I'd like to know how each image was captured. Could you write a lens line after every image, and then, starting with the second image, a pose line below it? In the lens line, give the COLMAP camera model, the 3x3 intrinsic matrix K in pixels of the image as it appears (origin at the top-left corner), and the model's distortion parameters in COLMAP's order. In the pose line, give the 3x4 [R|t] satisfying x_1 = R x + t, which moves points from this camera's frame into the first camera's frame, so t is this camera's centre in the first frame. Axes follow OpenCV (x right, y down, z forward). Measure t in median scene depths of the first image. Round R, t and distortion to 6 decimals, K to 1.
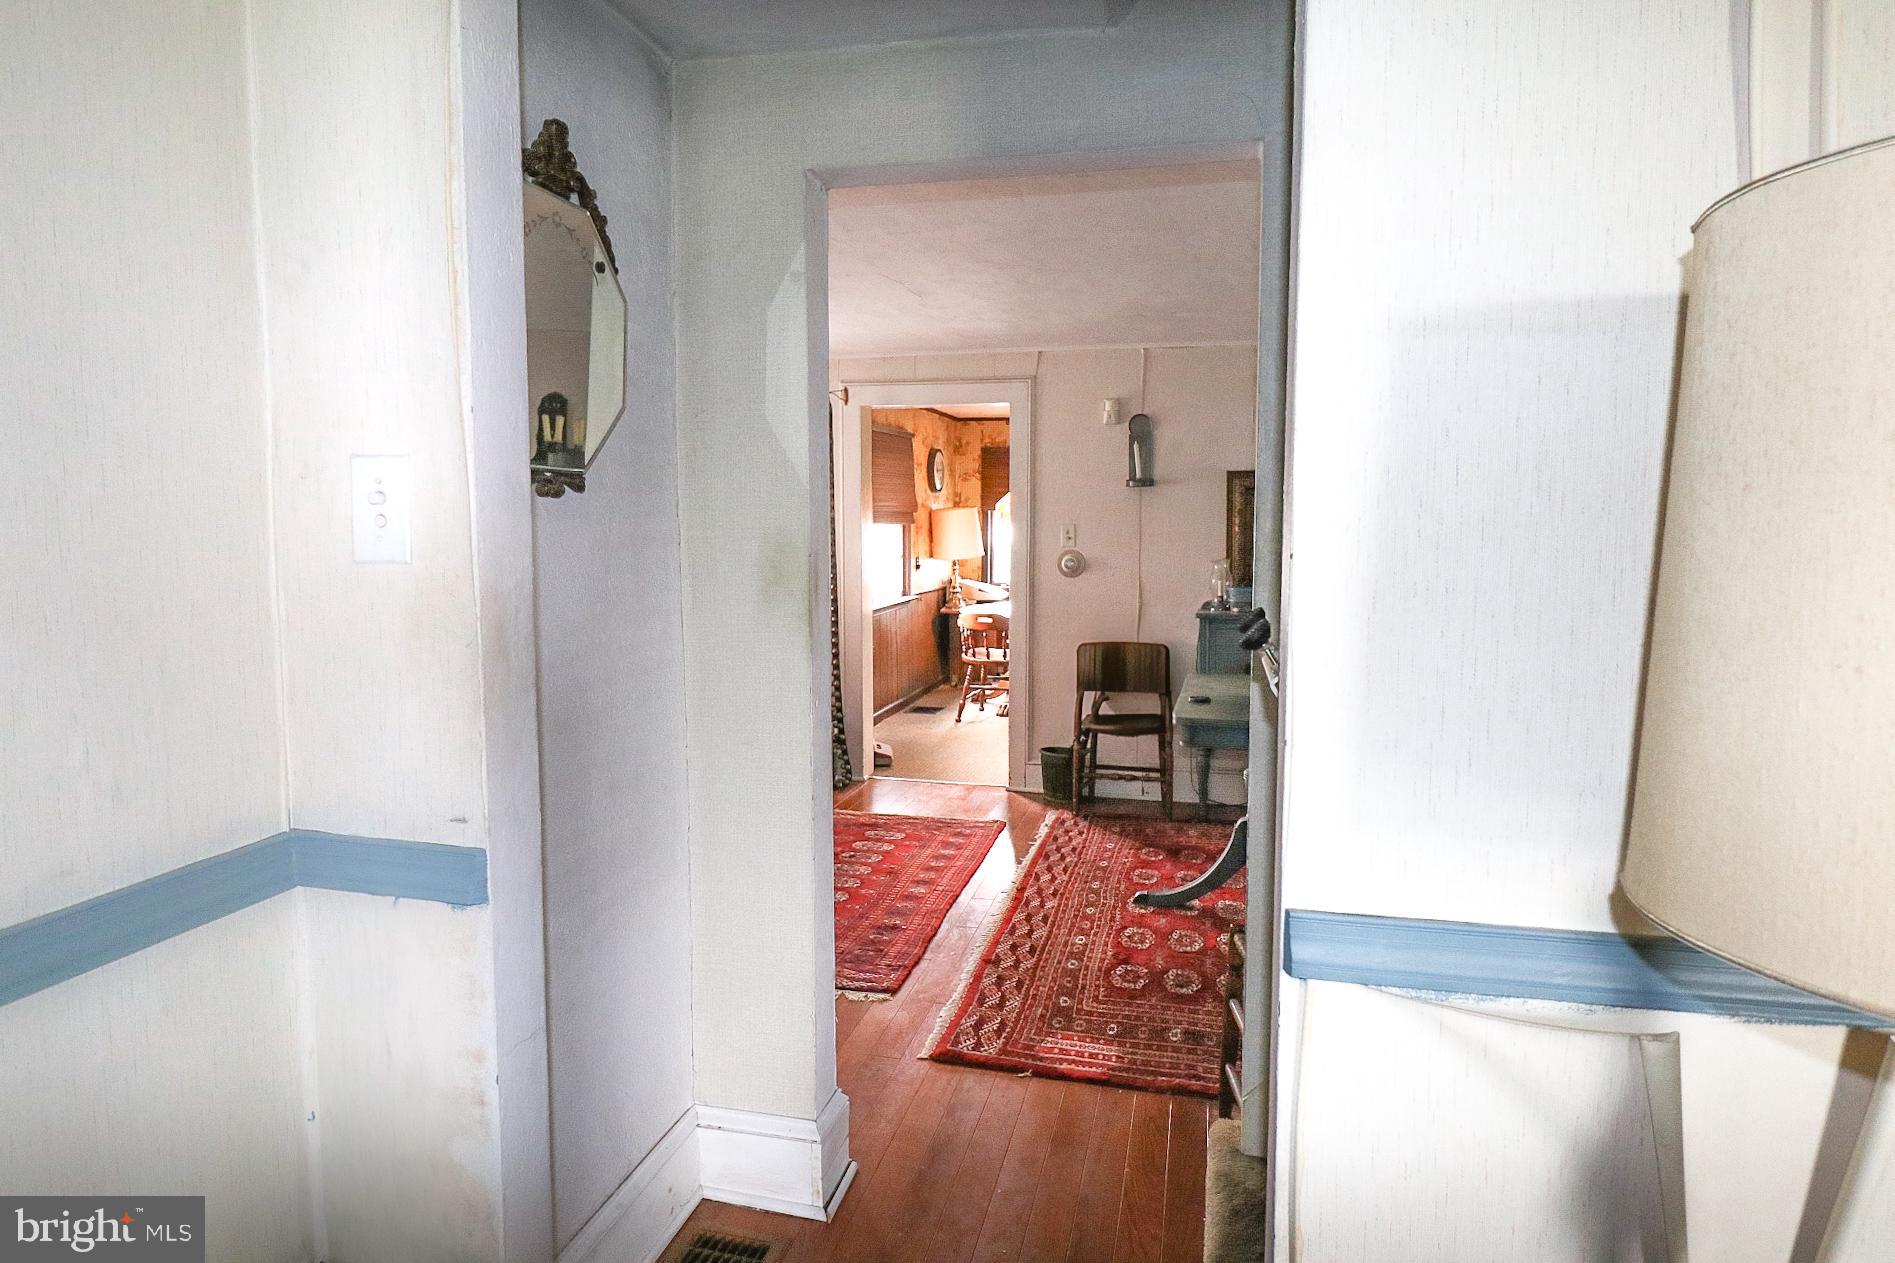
lens RADIAL K [[1165.3, 0, 952.4], [0, 1165.3, 613.7], [0, 0, 1]] dist [0.002296, -0.001217]
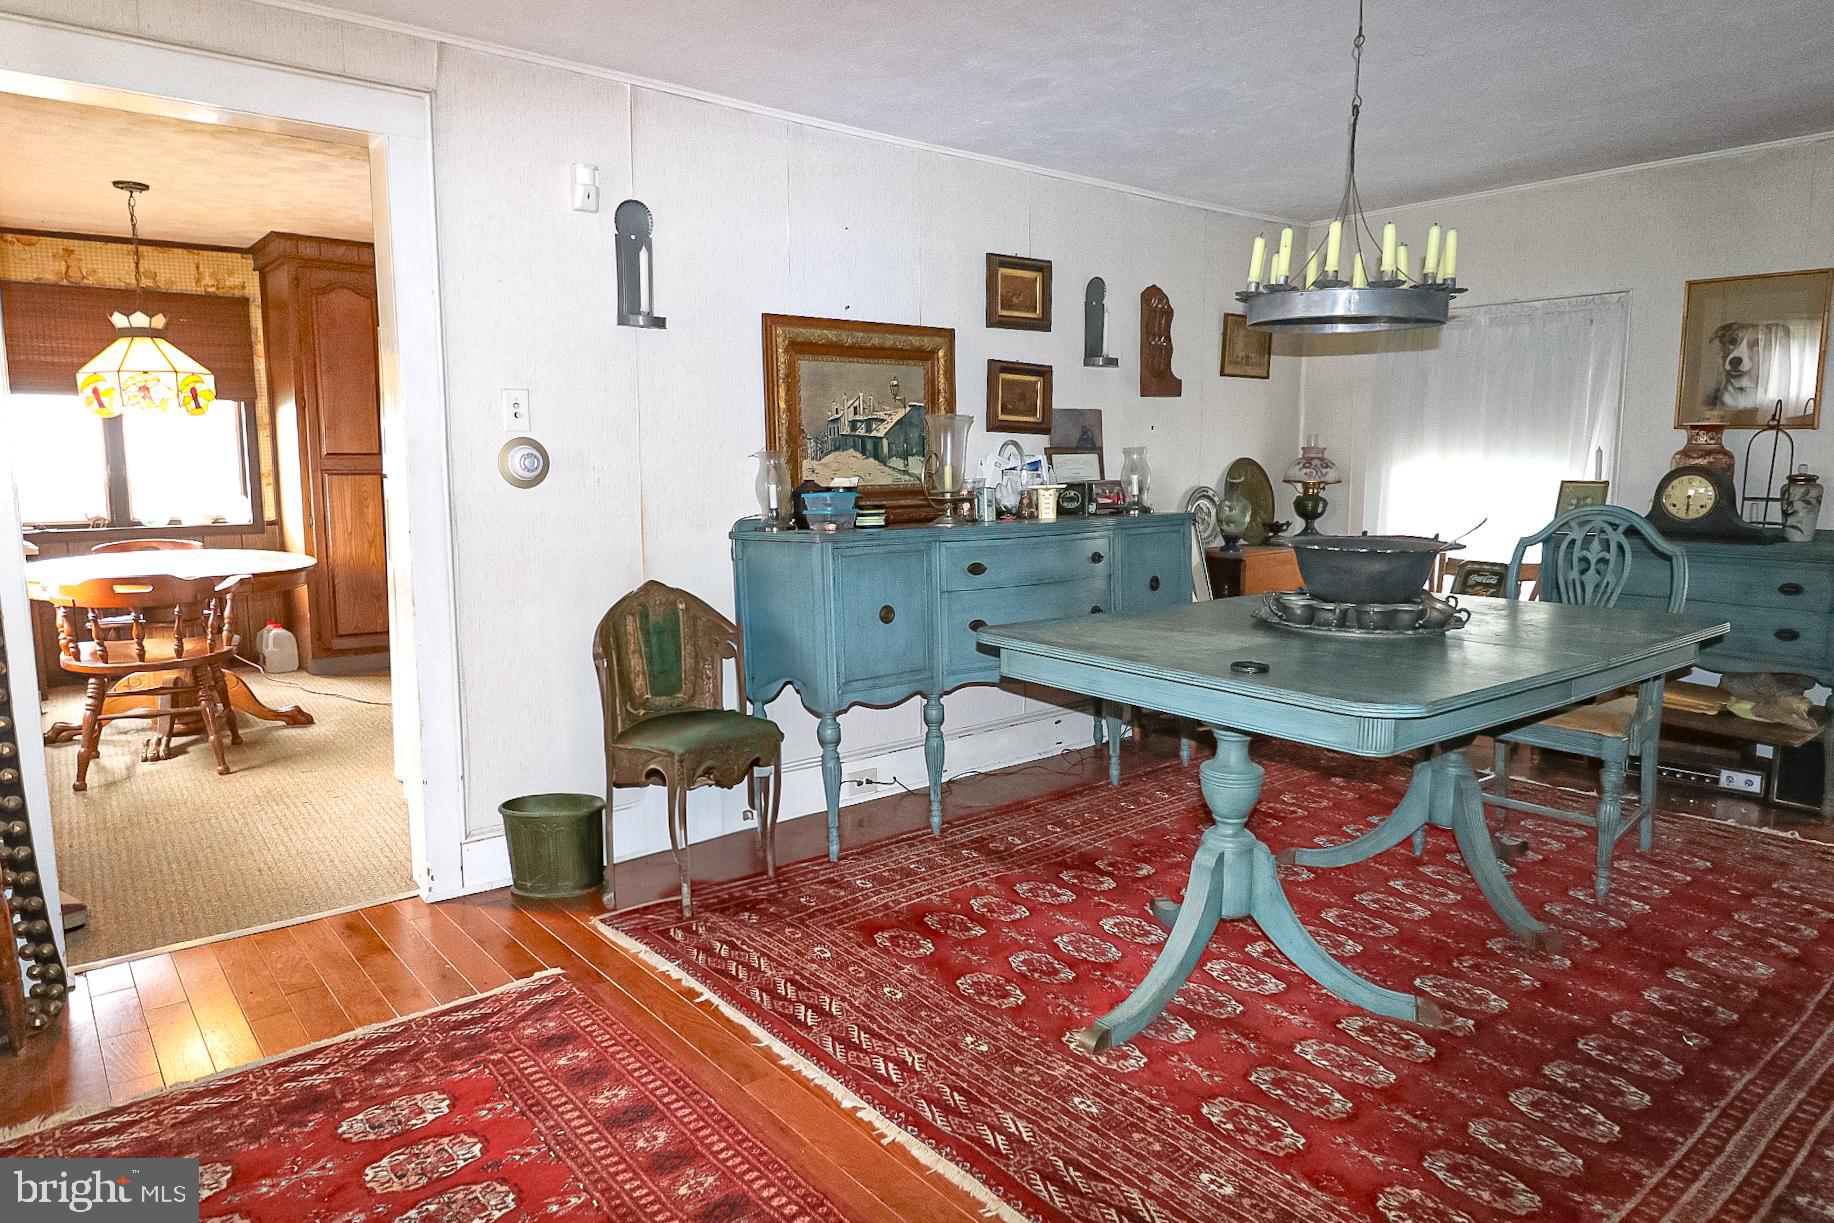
lens RADIAL K [[1127.8, 0, 921.8], [0, 1127.8, 594.3], [0, 0, 1]] dist [0.002296, -0.001217]
pose [[0.603753, -0.098187, 0.791102, -0.261668], [0.066590, 0.995129, 0.072689, -0.009115], [-0.794386, 0.008793, 0.607350, 0.665135]]
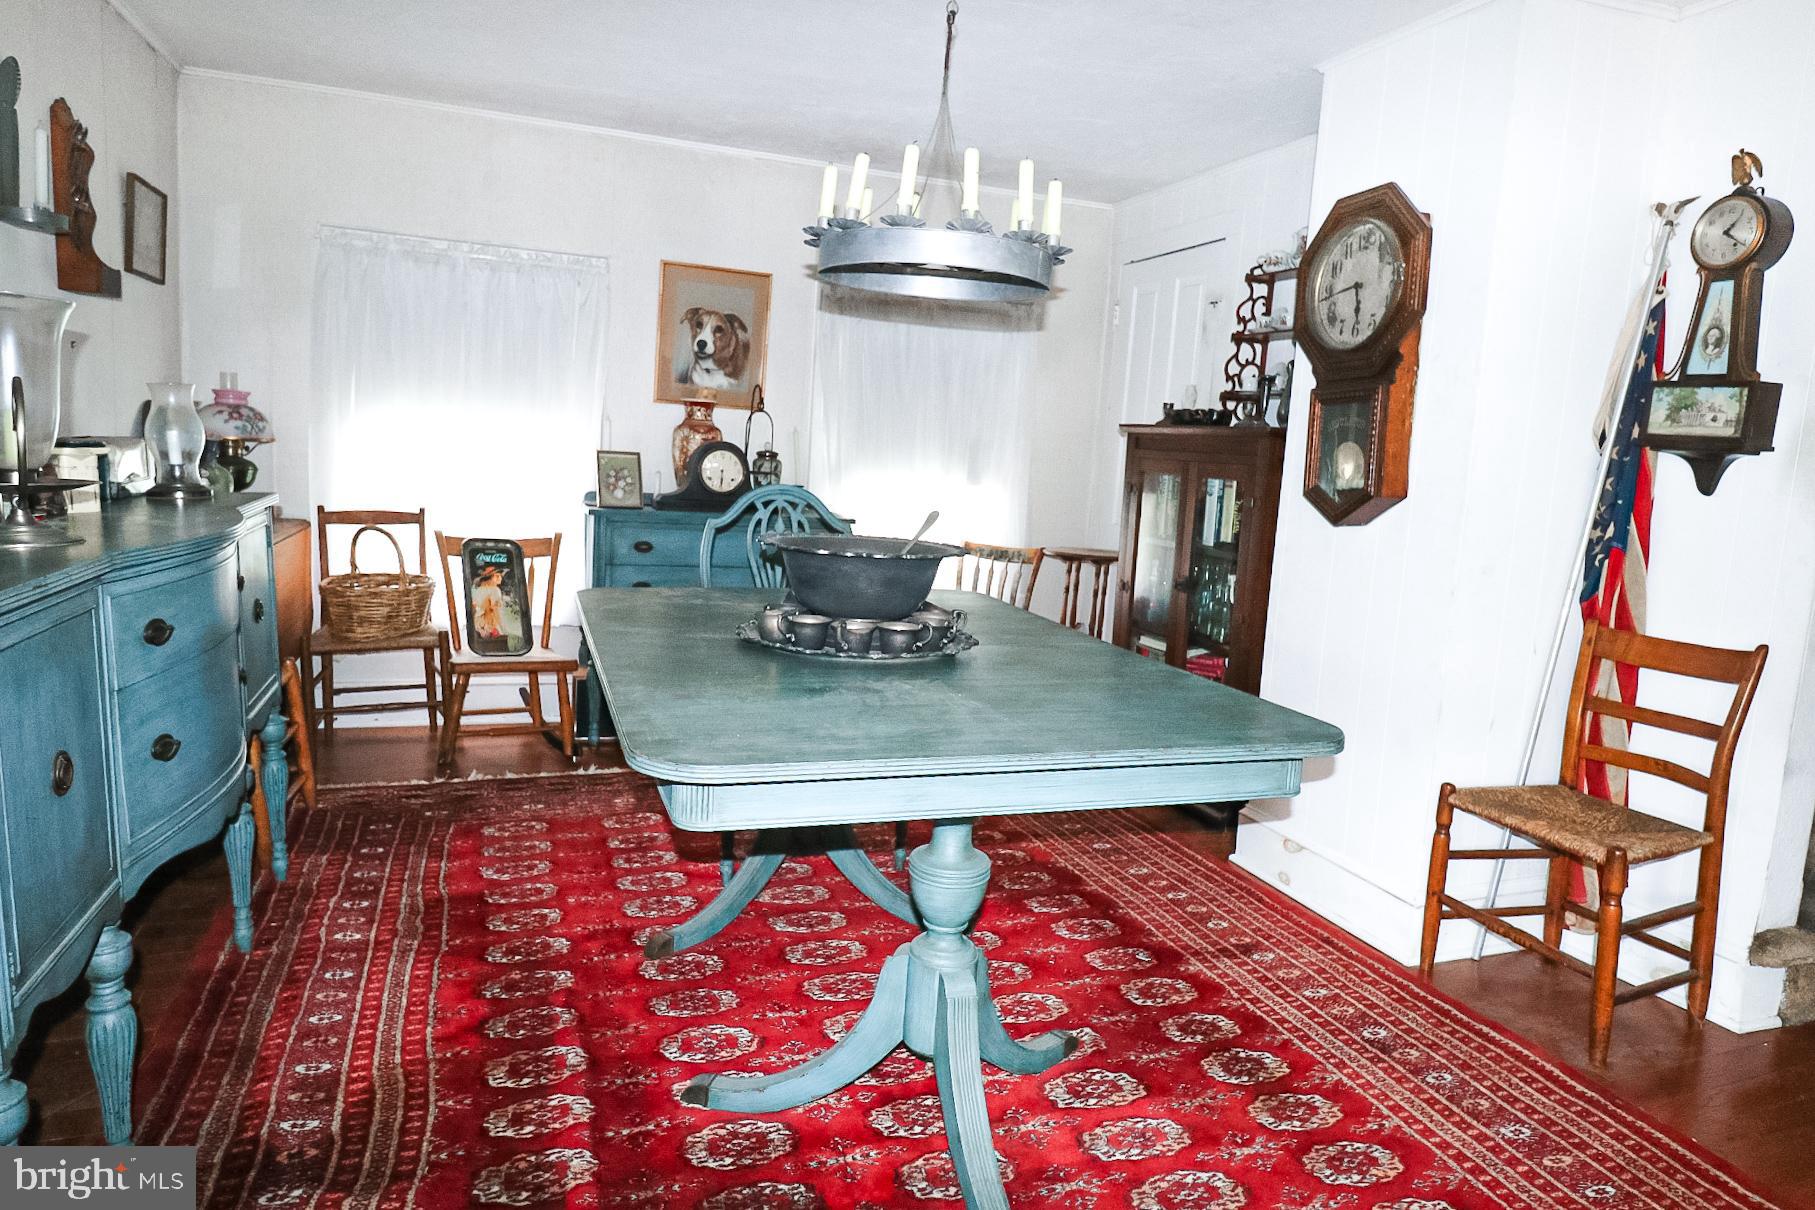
lens RADIAL K [[1116.1, 0, 912.2], [0, 1116.1, 588.0], [0, 0, 1]] dist [0.002296, -0.001217]
pose [[-0.550322, -0.139750, 0.823174, -0.072077], [0.010558, 0.984650, 0.174222, -0.042767], [-0.834886, 0.104569, -0.540399, 1.077523]]
